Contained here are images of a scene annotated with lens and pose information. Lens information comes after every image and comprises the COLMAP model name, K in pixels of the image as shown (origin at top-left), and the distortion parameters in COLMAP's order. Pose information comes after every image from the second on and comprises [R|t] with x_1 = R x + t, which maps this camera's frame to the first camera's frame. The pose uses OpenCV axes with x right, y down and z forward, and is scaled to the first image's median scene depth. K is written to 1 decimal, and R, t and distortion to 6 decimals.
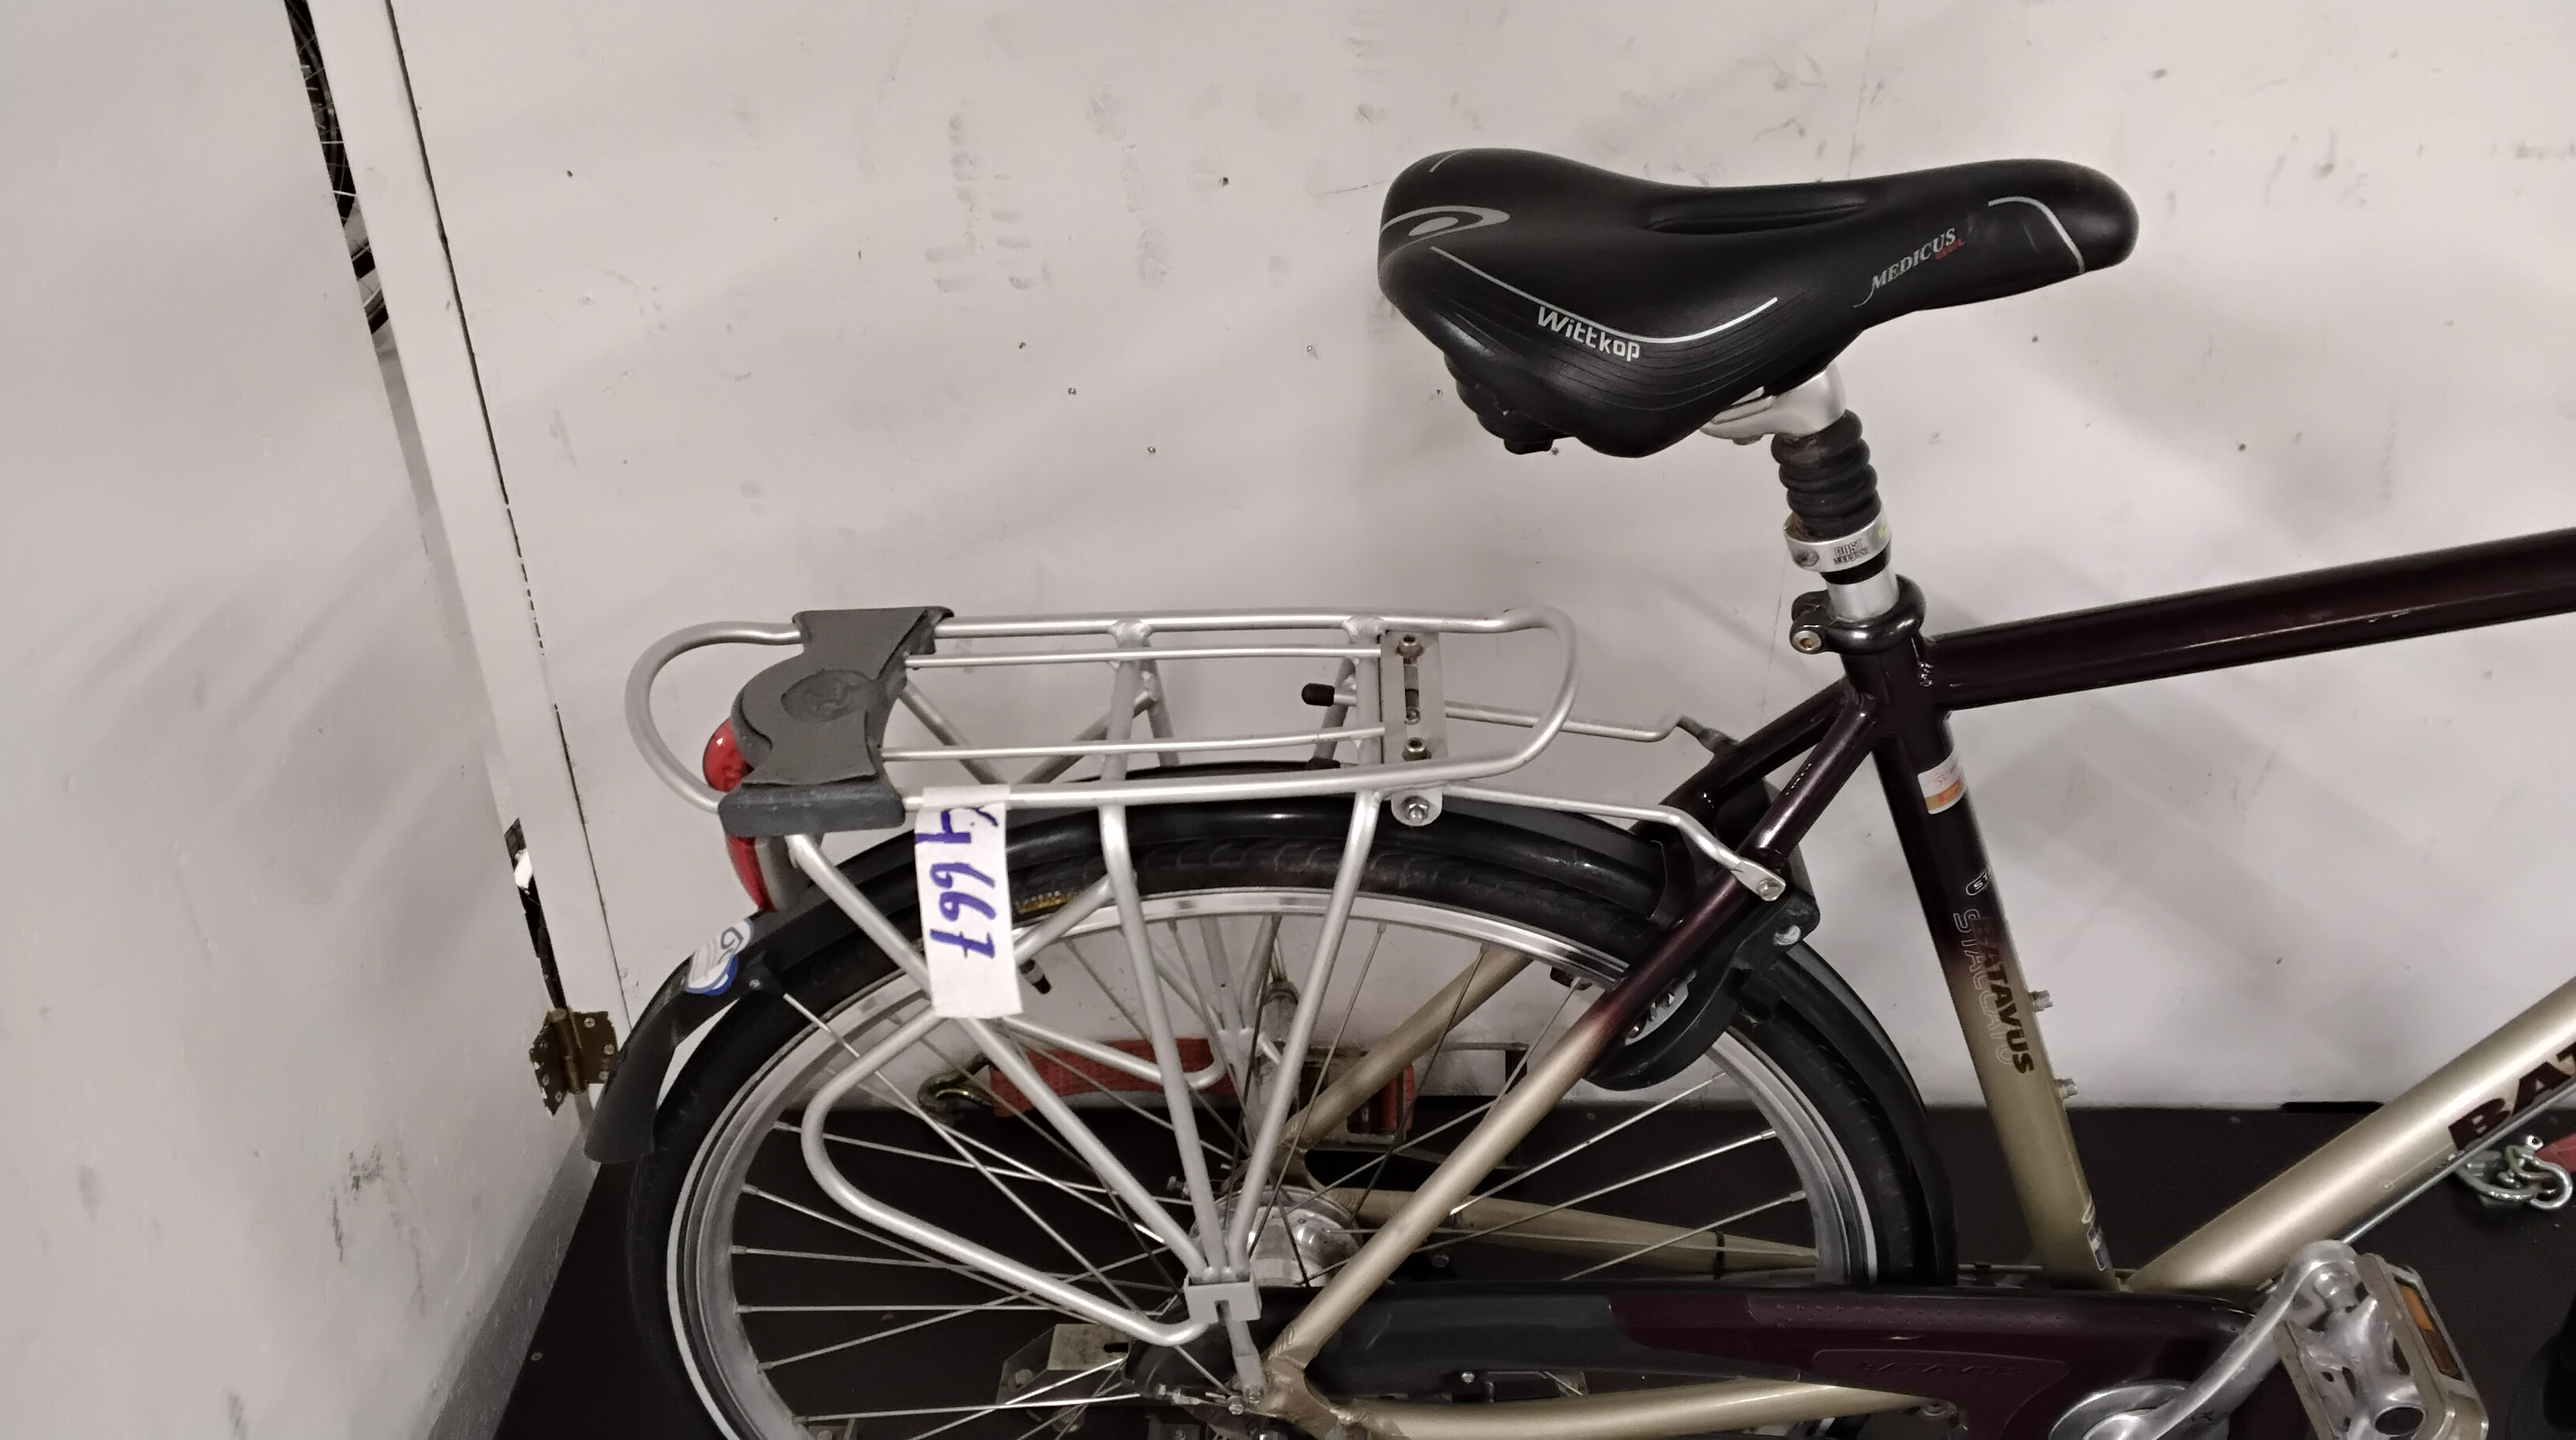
lens RADIAL K [[2026.0, 0, 1292.8], [0, 2026.0, 712.5], [0, 0, 1]] dist [0.078418, -0.096697]
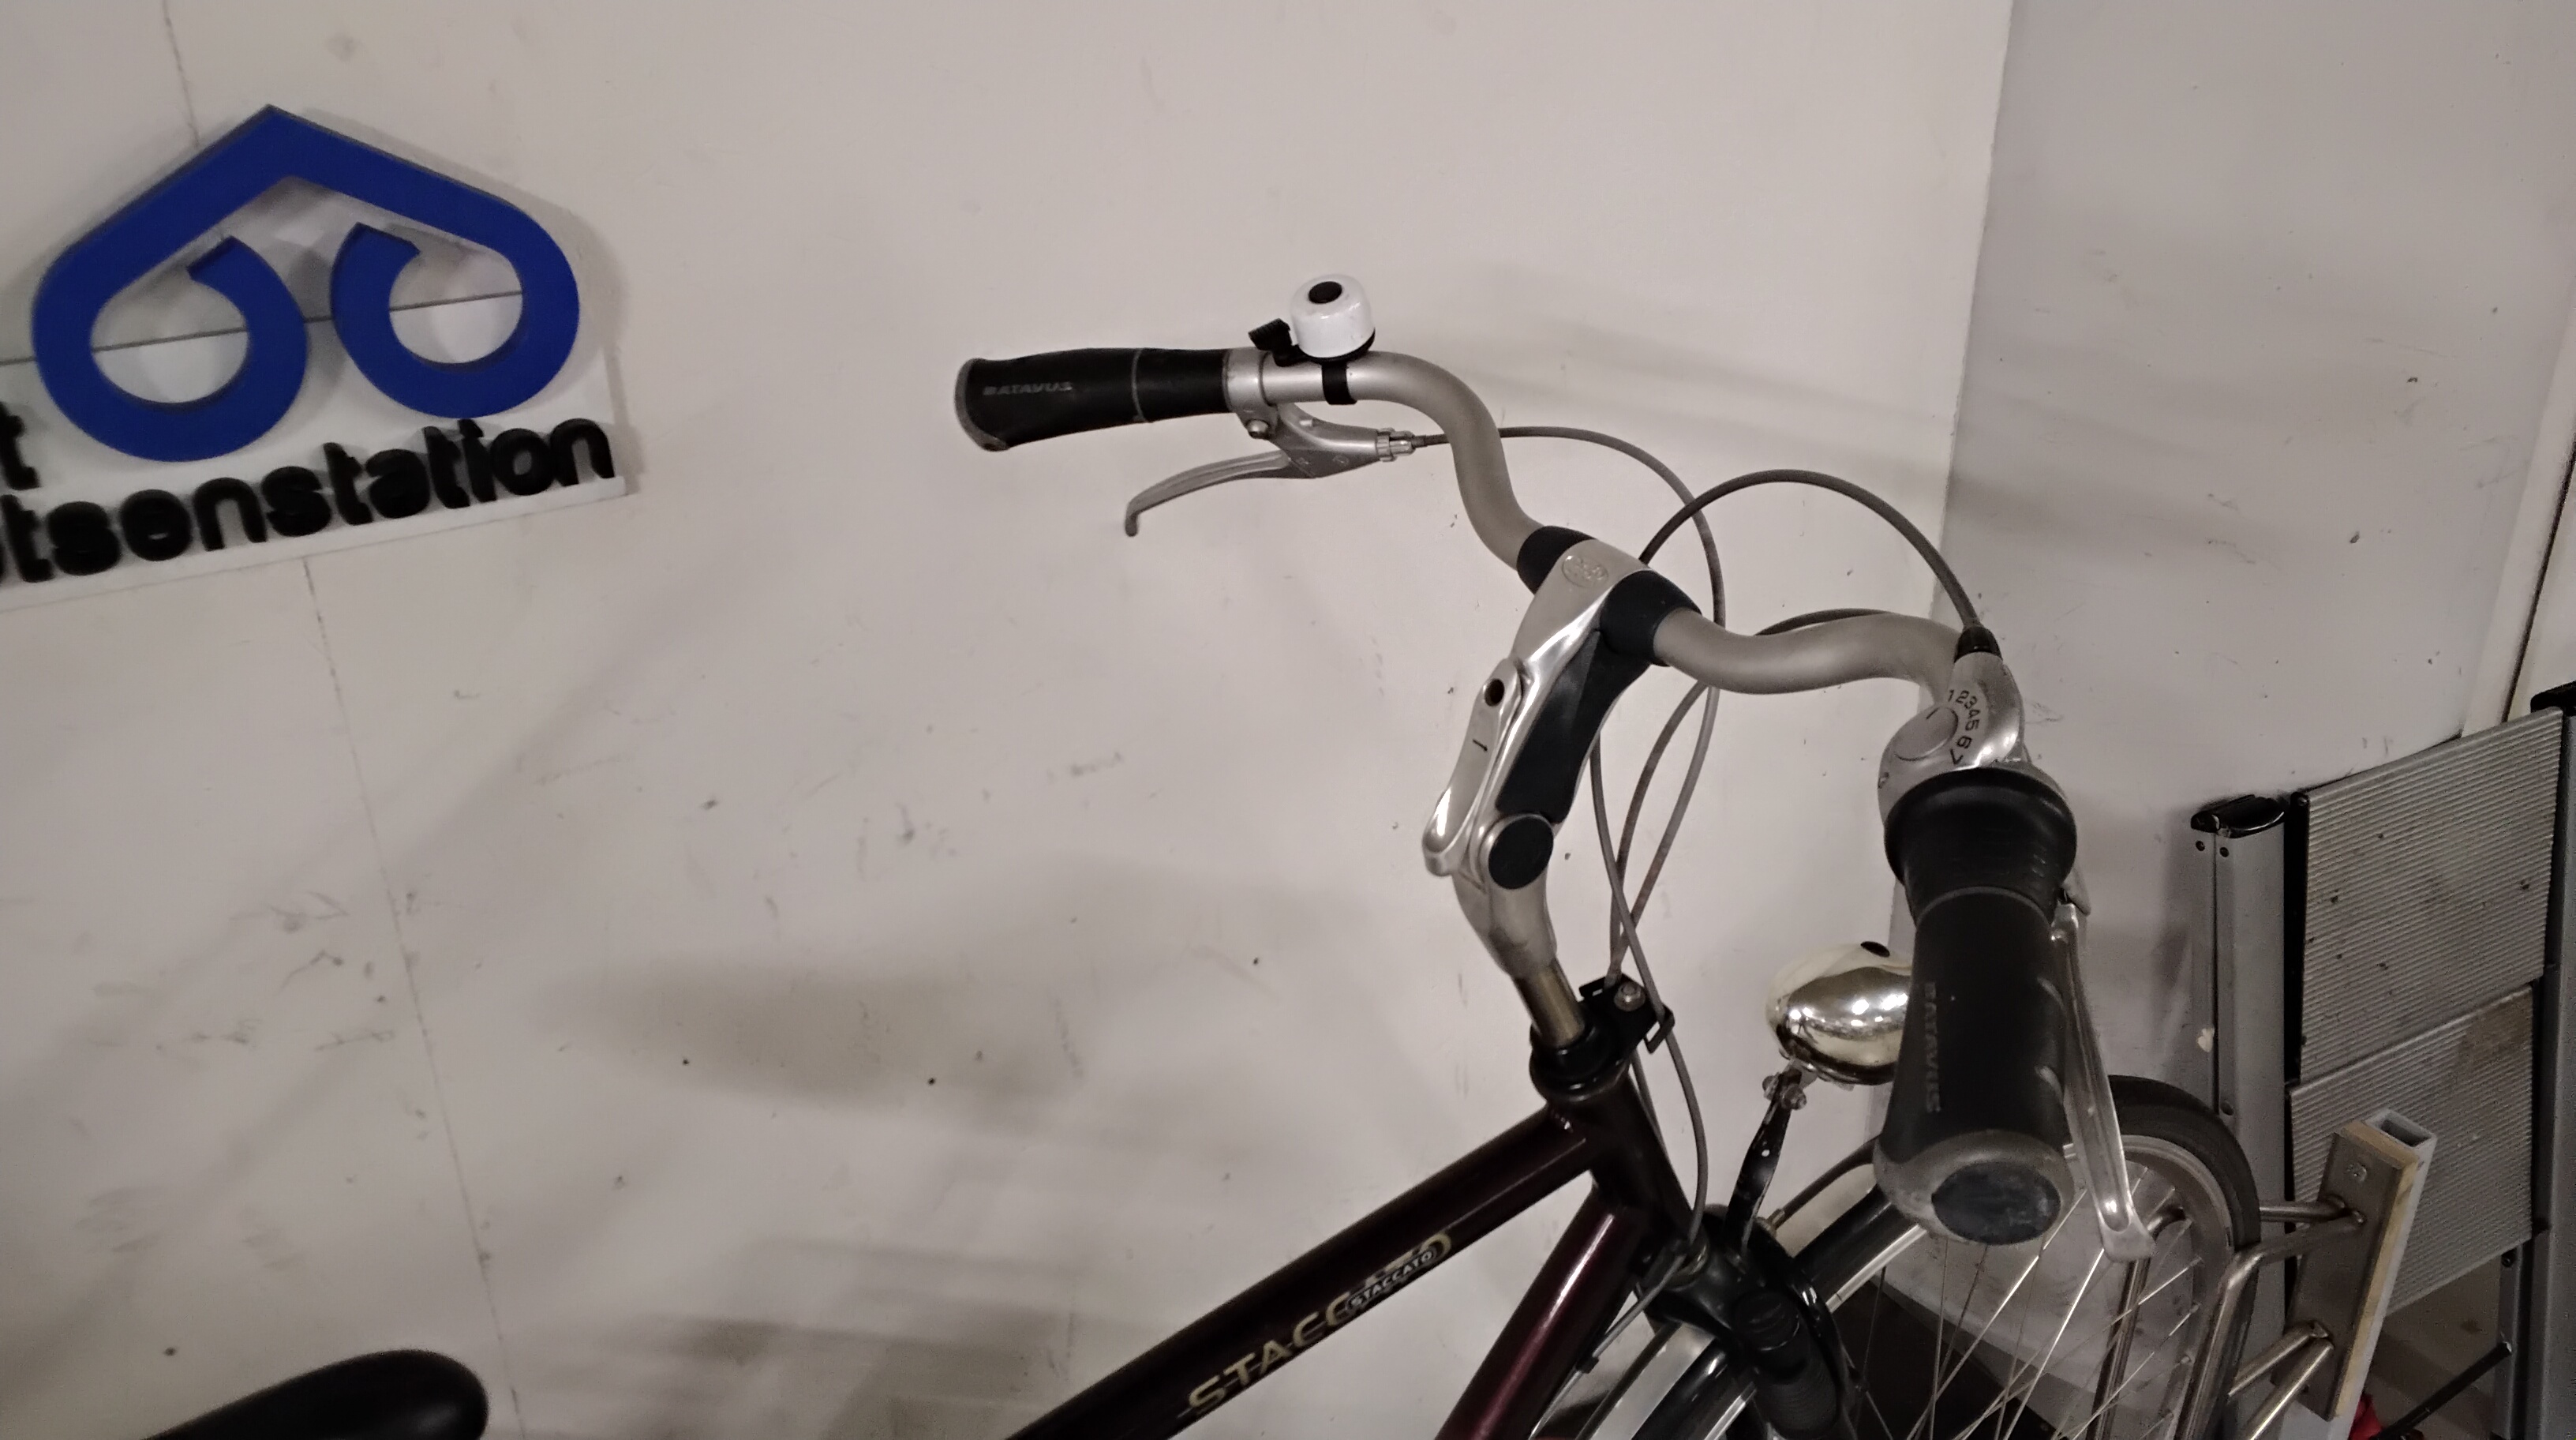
lens RADIAL K [[2026.0, 0, 1305.2], [0, 2026.0, 720.7], [0, 0, 1]] dist [0.078418, -0.096697]
pose [[0.853265, -0.247415, 0.459048, 0.294439], [0.301094, 0.952469, -0.046310, -0.283338], [-0.425772, 0.177731, 0.887203, 0.008168]]
